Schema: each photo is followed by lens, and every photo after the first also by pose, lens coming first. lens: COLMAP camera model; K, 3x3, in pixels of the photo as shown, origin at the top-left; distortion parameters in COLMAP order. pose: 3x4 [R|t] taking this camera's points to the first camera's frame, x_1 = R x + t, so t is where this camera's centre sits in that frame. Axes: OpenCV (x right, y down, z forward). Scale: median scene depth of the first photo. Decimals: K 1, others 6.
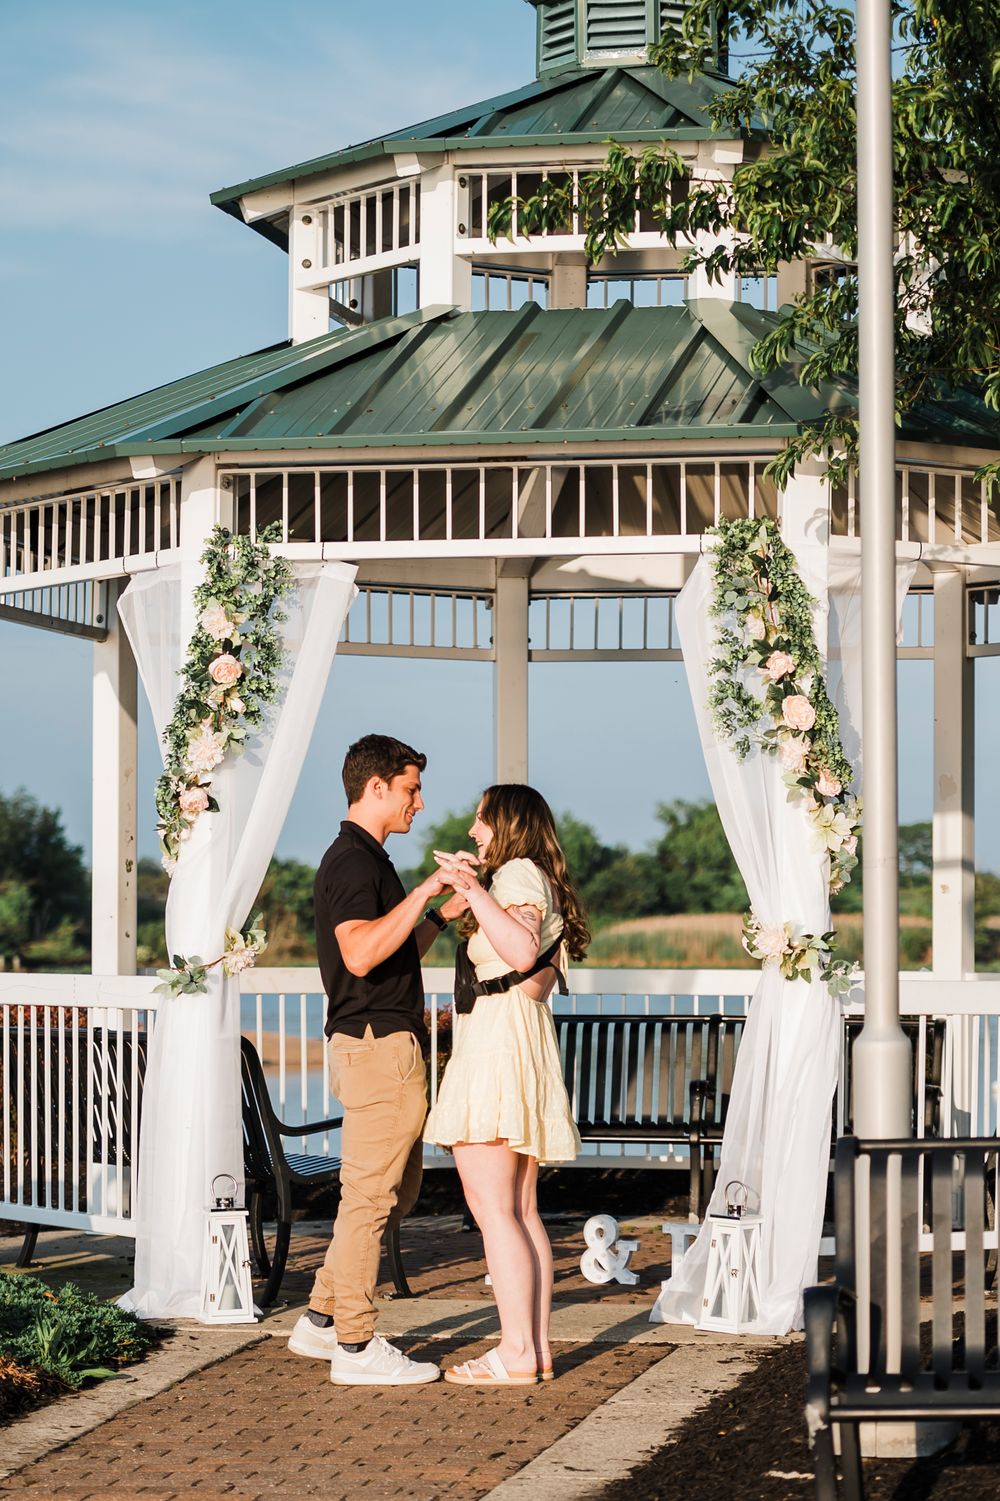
lens RADIAL K [[3827.4, 0, 500.7], [0, 3827.4, 935.4], [0, 0, 1]] dist [0.026841, -1.207891]
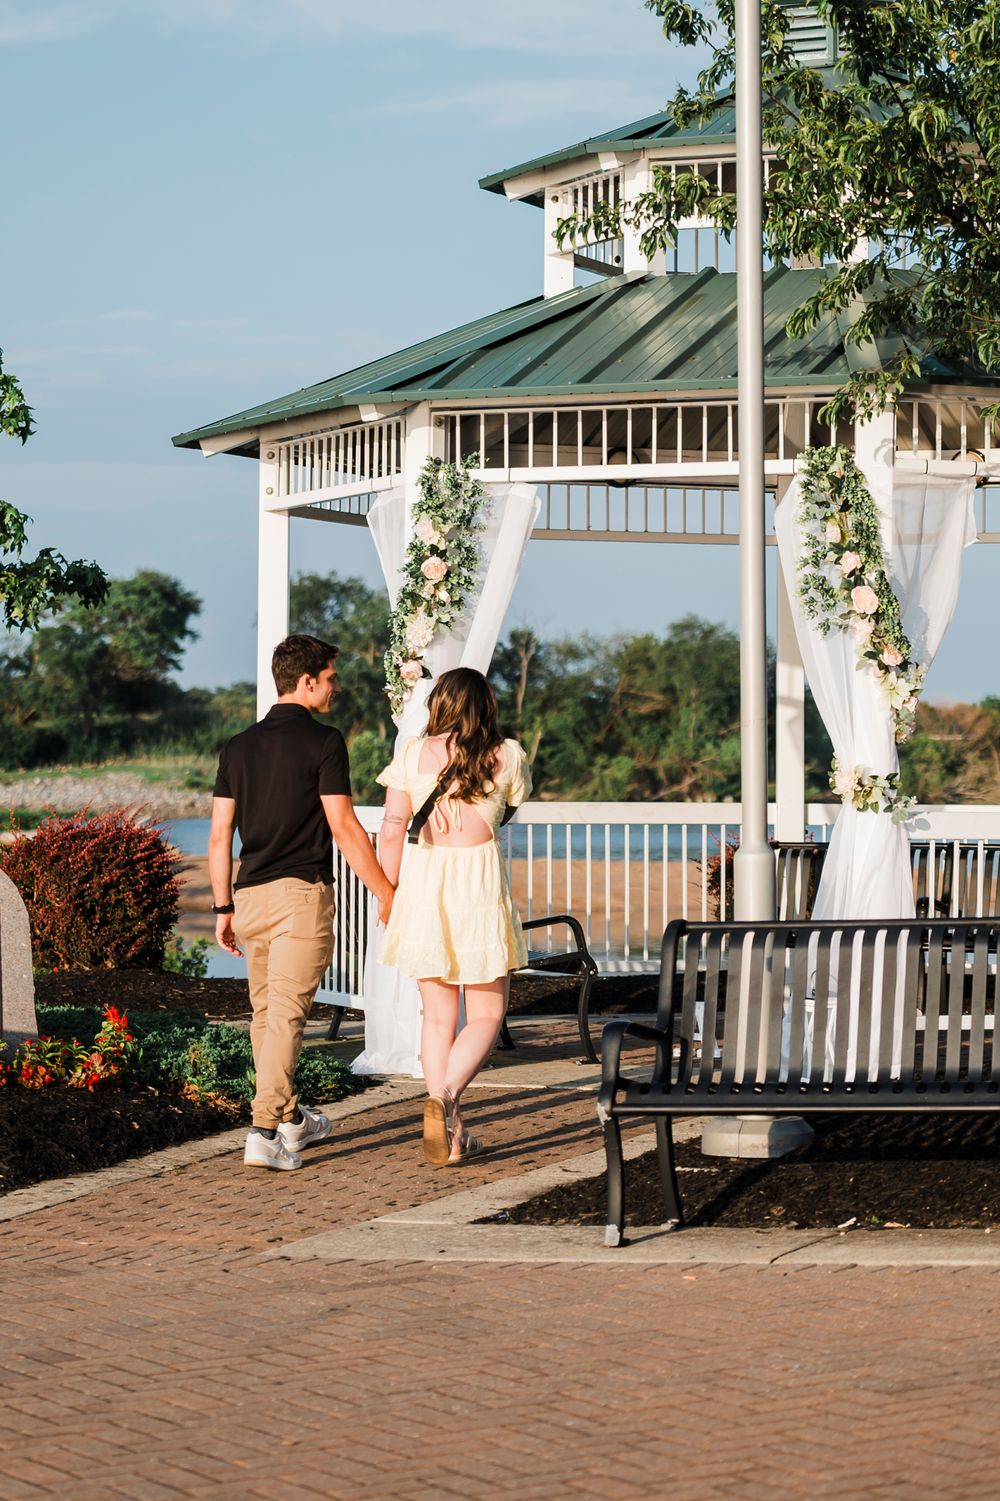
lens RADIAL K [[3811.9, 0, 497.6], [0, 3811.9, 710.5], [0, 0, 1]] dist [-0.043254, -0.750483]
pose [[0.982648, -0.002301, -0.185468, 0.185287], [-0.000764, 0.999864, -0.016452, -0.000790], [0.185481, 0.016308, 0.982513, -0.249438]]
